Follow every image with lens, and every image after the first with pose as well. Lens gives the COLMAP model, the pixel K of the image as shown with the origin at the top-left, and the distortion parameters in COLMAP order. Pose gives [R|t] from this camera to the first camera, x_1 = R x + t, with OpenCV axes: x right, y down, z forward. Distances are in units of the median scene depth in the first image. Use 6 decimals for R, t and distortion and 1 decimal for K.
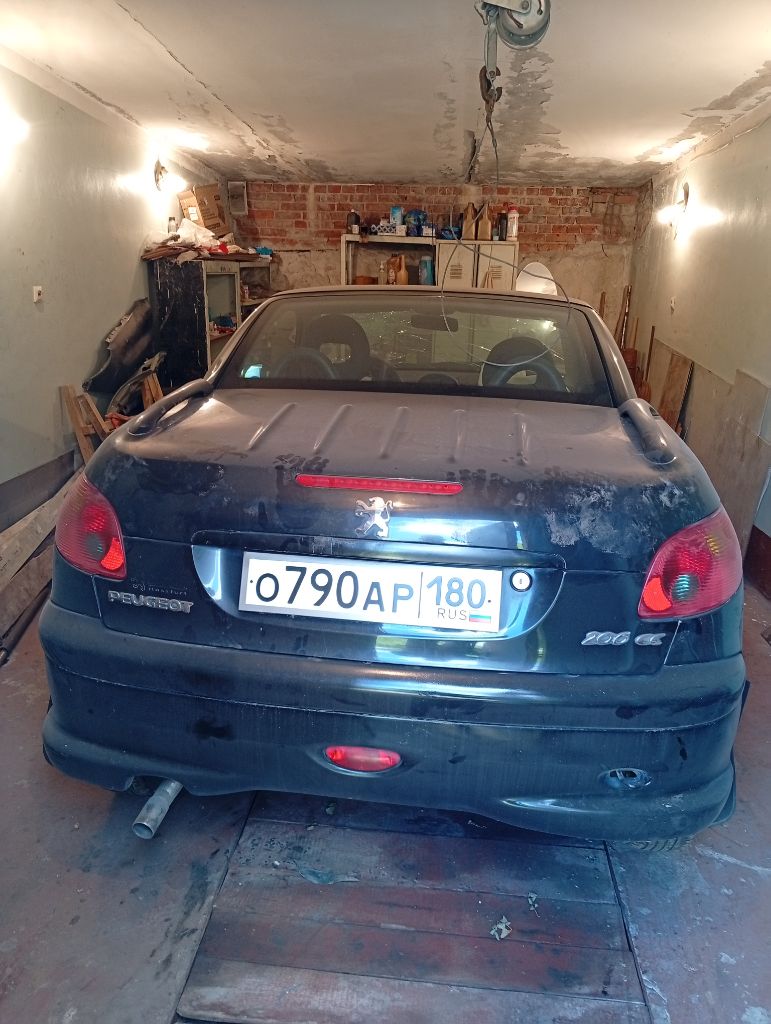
lens RADIAL K [[801.2, 0, 390.5], [0, 801.2, 514.9], [0, 0, 1]] dist [0.000064, -0.024376]
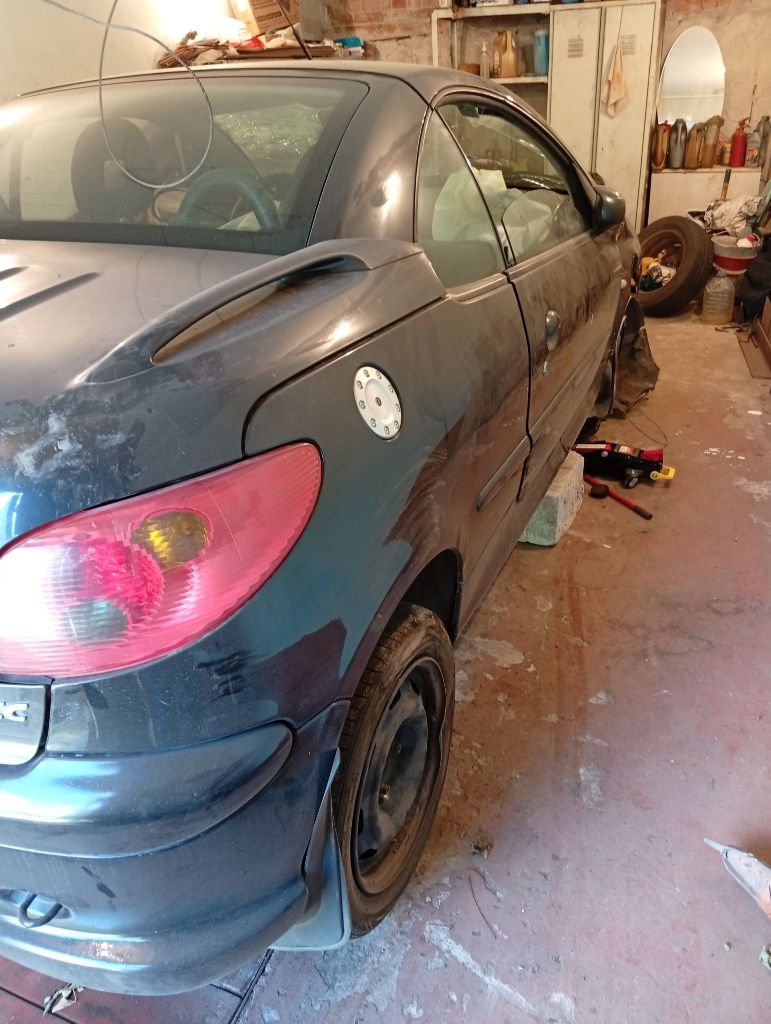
lens RADIAL K [[801.2, 0, 381.3], [0, 801.2, 505.9], [0, 0, 1]] dist [0.000064, -0.024376]
pose [[0.951047, 0.076310, -0.299477, 0.165104], [-0.014241, 0.978828, 0.204190, -0.023176], [0.308718, -0.189929, 0.931998, 0.131570]]
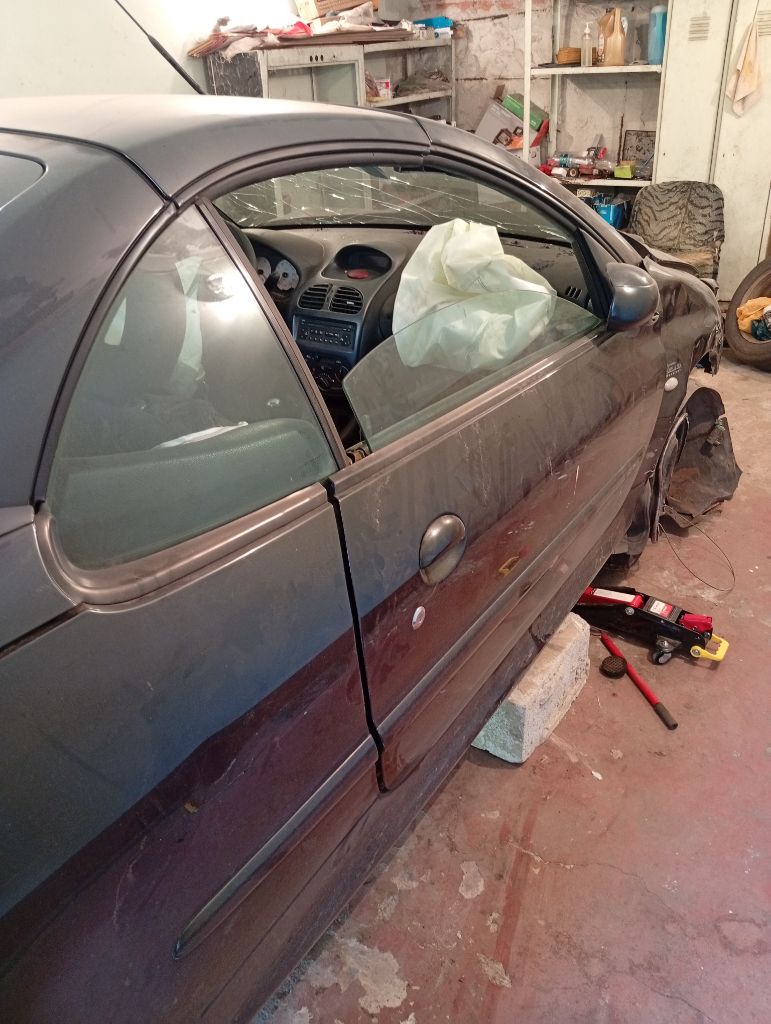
lens RADIAL K [[801.2, 0, 389.2], [0, 801.2, 509.5], [0, 0, 1]] dist [0.000064, -0.024376]
pose [[0.886411, 0.158189, -0.435030, 0.194570], [-0.054189, 0.968795, 0.241867, -0.073513], [0.459716, -0.190820, 0.867323, 0.265305]]
